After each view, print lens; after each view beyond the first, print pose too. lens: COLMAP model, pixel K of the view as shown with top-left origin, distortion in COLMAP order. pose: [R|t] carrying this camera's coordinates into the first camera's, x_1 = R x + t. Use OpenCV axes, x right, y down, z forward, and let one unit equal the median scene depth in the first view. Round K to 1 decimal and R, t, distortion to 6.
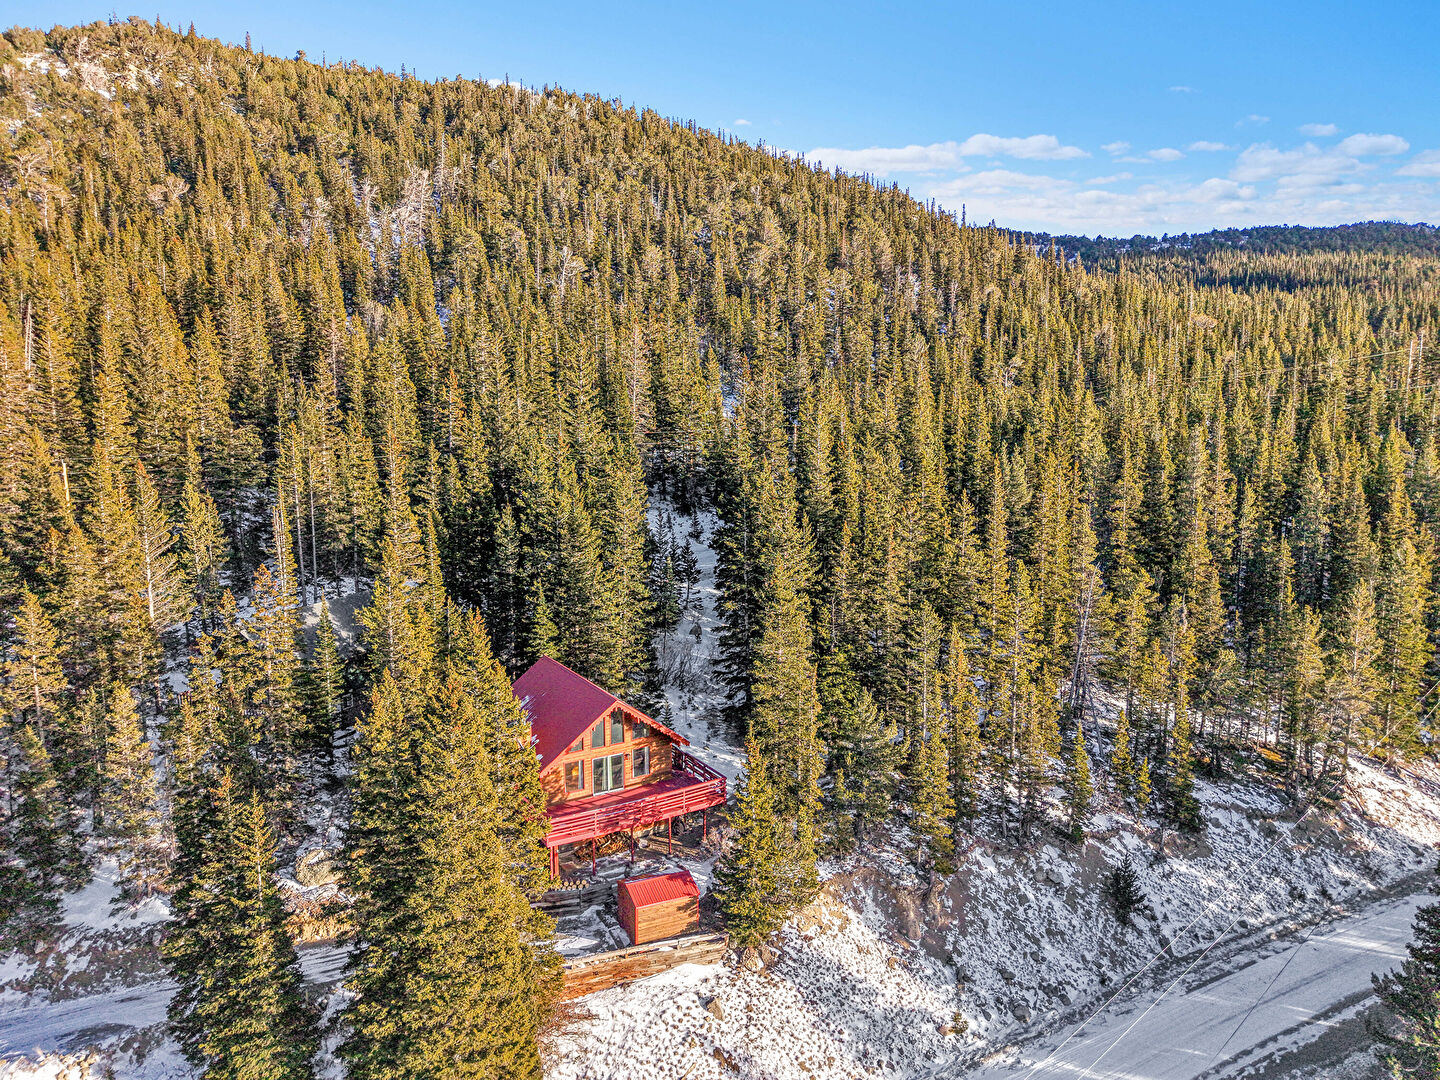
lens RADIAL K [[955.9, 0, 716.7], [0, 955.9, 540.2], [0, 0, 1]] dist [0.013116, -0.011182]
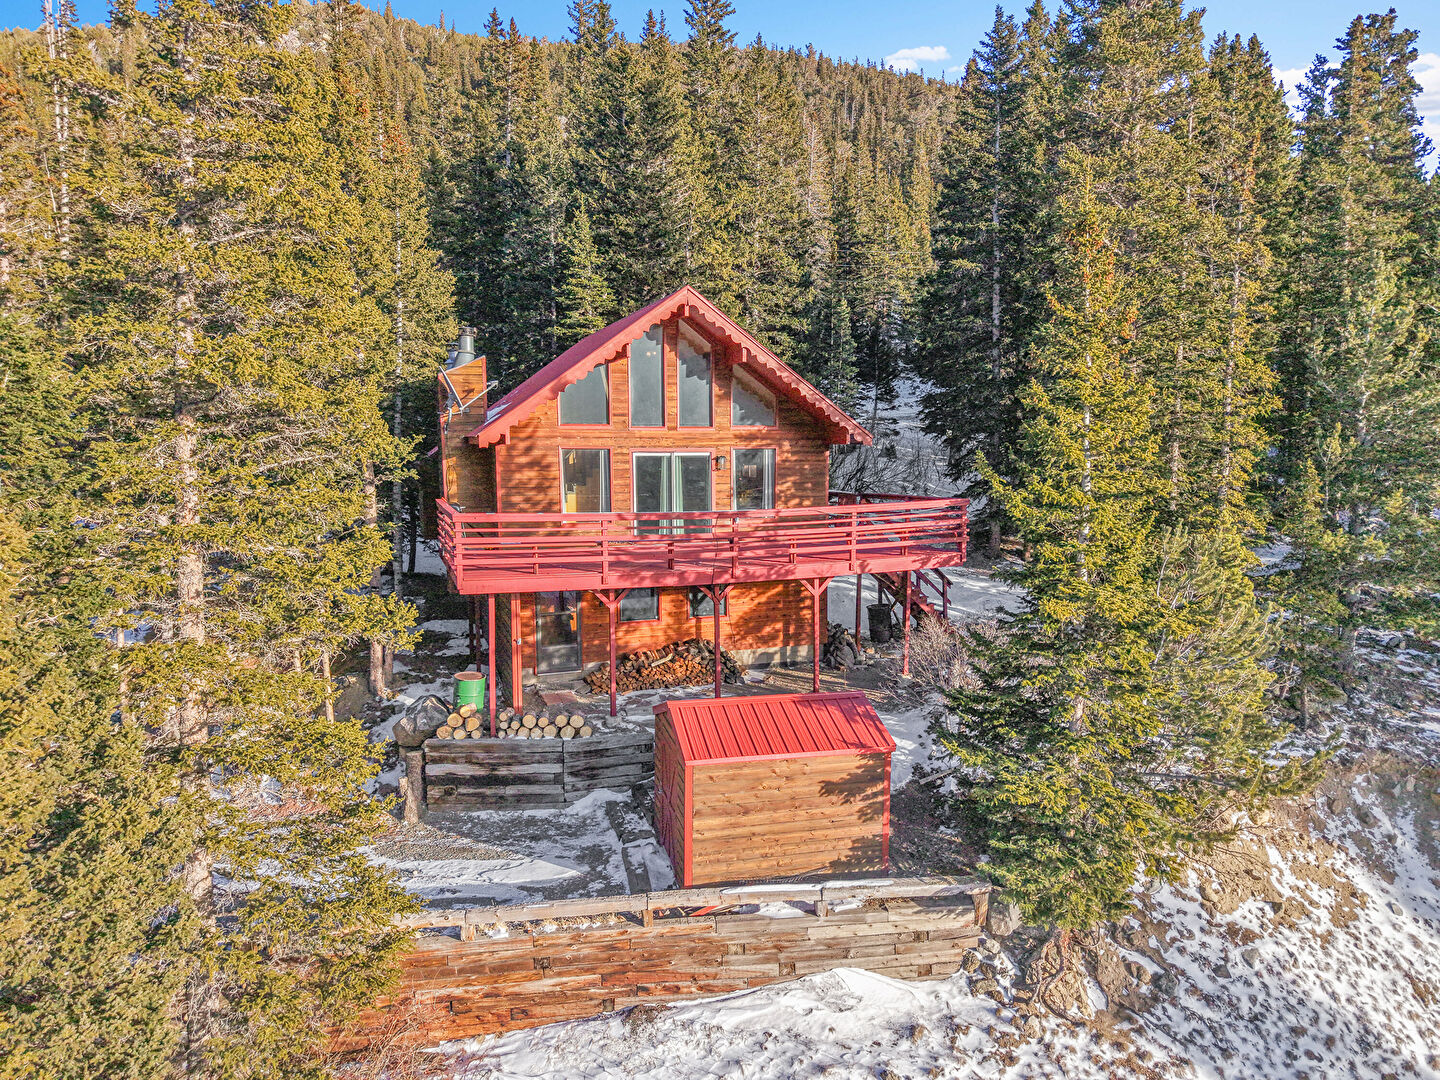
lens RADIAL K [[955.9, 0, 723.3], [0, 955.9, 546.6], [0, 0, 1]] dist [0.013116, -0.011182]
pose [[0.981808, 0.023475, -0.188419, -0.013533], [-0.029418, 0.999152, -0.028806, 0.272752], [0.187583, 0.033824, 0.981666, 0.590254]]
